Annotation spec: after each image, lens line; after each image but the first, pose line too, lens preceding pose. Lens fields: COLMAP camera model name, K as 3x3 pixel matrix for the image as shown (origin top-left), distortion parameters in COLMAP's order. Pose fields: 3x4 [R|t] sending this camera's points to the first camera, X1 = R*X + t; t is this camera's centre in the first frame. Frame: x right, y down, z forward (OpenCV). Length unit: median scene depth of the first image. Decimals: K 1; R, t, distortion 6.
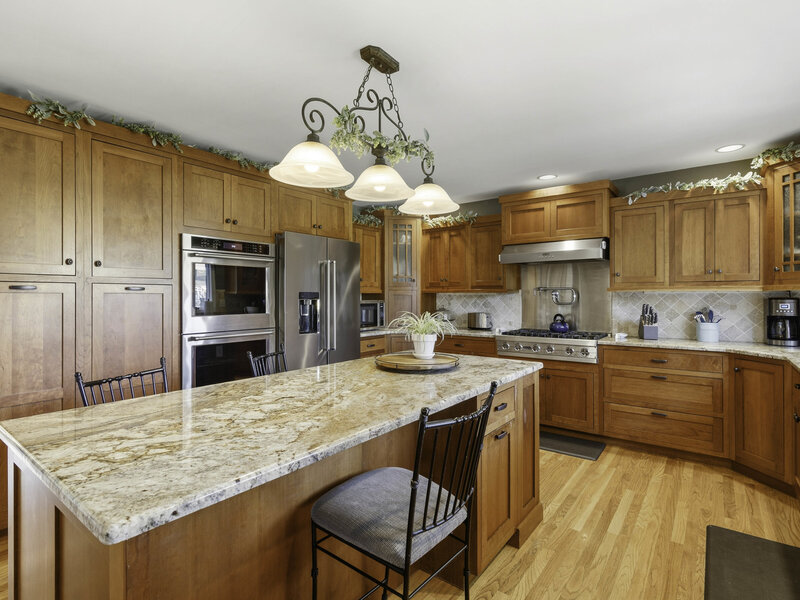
lens RADIAL K [[408.3, 0, 397.1], [0, 408.3, 299.5], [0, 0, 1]] dist [-0.001875, -0.000813]
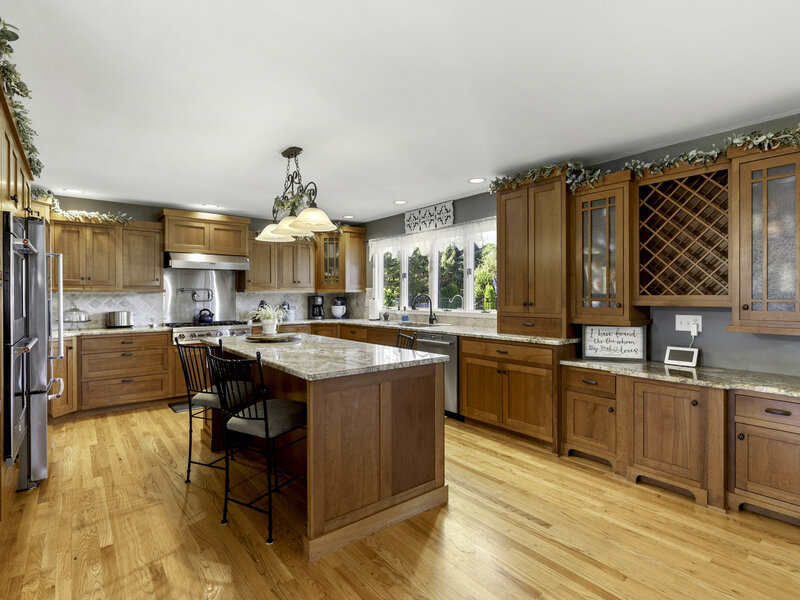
lens RADIAL K [[408.3, 0, 402.5], [0, 408.3, 298.0], [0, 0, 1]] dist [-0.001875, -0.000813]
pose [[0.233940, -0.007801, 0.972220, -0.867218], [0.011194, 0.999923, 0.005330, 0.001157], [-0.972187, 0.009637, 0.234009, 0.092245]]
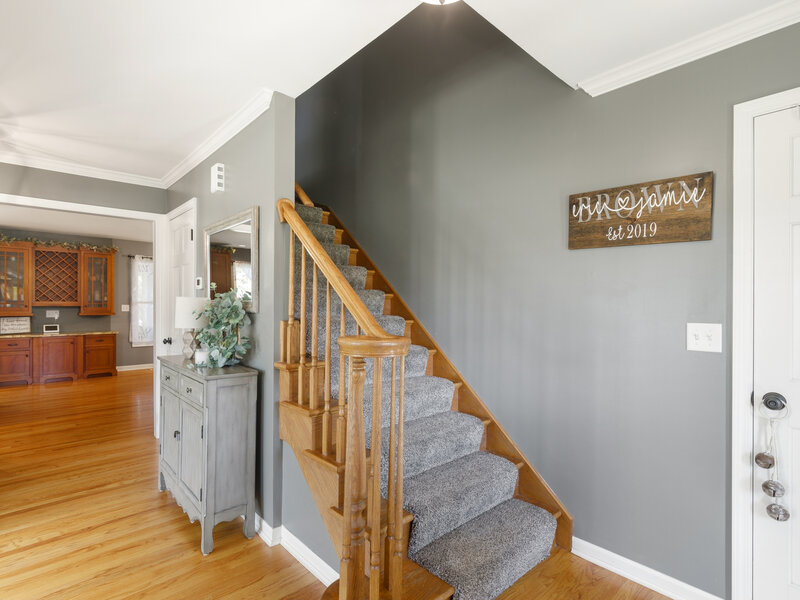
lens RADIAL K [[408.3, 0, 400.9], [0, 408.3, 305.1], [0, 0, 1]] dist [-0.001875, -0.000813]
pose [[-0.986244, -0.008449, 0.165080, -1.862791], [-0.006318, 0.999890, 0.013428, -0.012612], [-0.165175, 0.012201, -0.986189, 1.373019]]
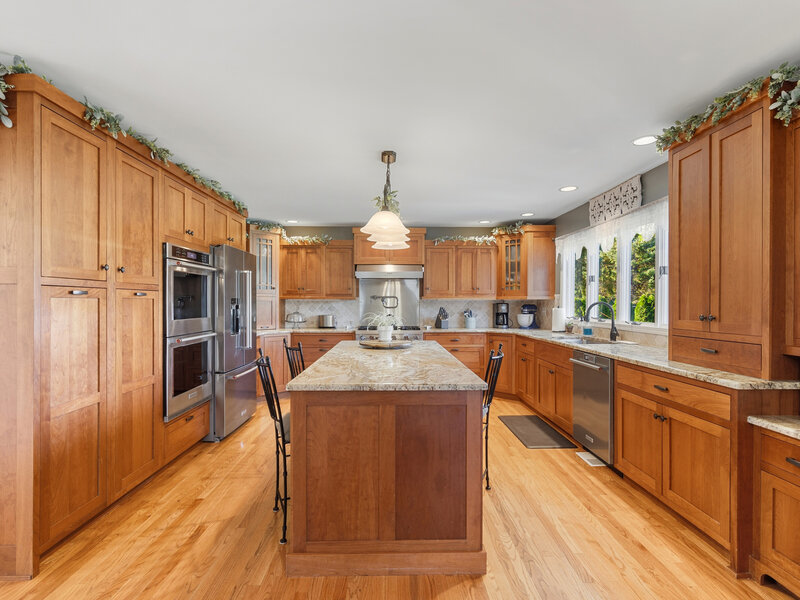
lens RADIAL K [[408.3, 0, 398.5], [0, 408.3, 305.7], [0, 0, 1]] dist [-0.001875, -0.000813]
pose [[0.775960, -0.004087, 0.630769, -0.584052], [0.003541, 0.999991, 0.002124, 0.002362], [-0.630772, 0.000585, 0.775968, -0.166651]]
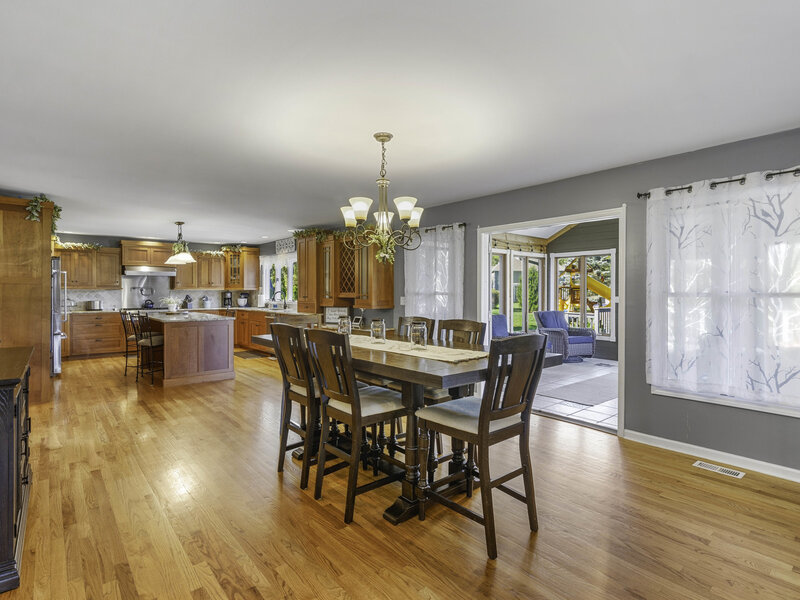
lens RADIAL K [[408.3, 0, 400.6], [0, 408.3, 295.0], [0, 0, 1]] dist [-0.001875, -0.000813]
pose [[0.198452, -0.007802, 0.980080, -1.696484], [0.006066, 0.999959, 0.006731, 0.005469], [-0.980092, 0.004610, 0.198491, -0.842723]]
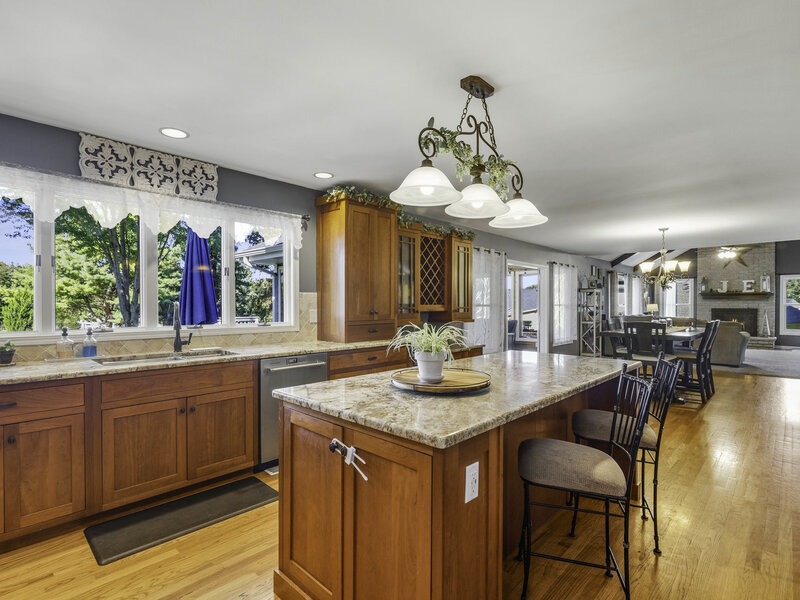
lens RADIAL K [[408.3, 0, 395.8], [0, 408.3, 307.3], [0, 0, 1]] dist [-0.001875, -0.000813]
pose [[-0.993340, -0.003396, 0.115169, 0.018109], [-0.001692, 0.999888, 0.014884, -0.006888], [-0.115206, 0.014590, -0.993234, 1.165980]]
